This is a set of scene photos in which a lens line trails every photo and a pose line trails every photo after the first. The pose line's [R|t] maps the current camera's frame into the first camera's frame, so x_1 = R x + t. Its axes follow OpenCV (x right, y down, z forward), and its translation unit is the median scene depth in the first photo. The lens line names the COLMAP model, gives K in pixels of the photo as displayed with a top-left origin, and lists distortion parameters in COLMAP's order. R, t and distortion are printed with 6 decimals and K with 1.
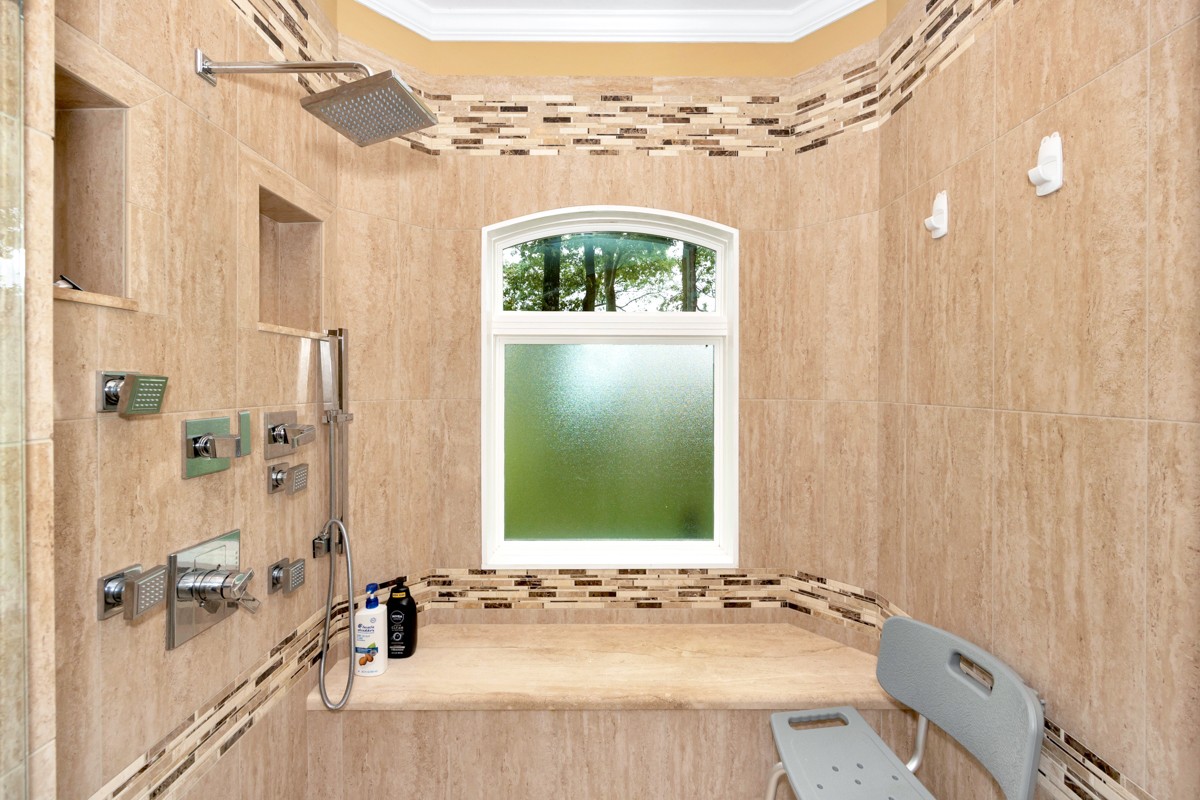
lens RADIAL K [[464.9, 0, 600.0], [0, 464.9, 400.0], [0, 0, 1]] dist [0.001926, 0.000505]
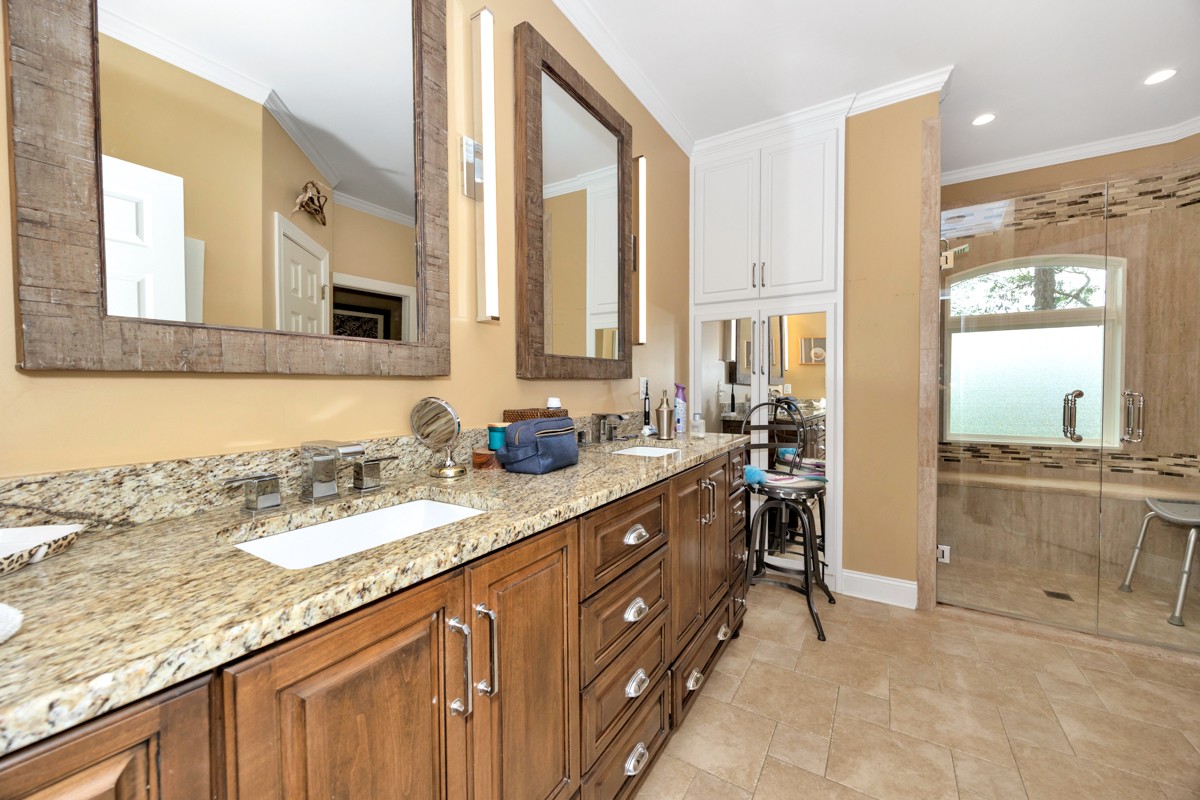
lens RADIAL K [[464.9, 0, 600.0], [0, 464.9, 400.0], [0, 0, 1]] dist [0.001926, 0.000505]
pose [[0.850743, 0.010449, -0.525478, -0.464433], [-0.007617, 0.999942, 0.007551, 0.172742], [0.525527, -0.002421, 0.850774, -1.552500]]
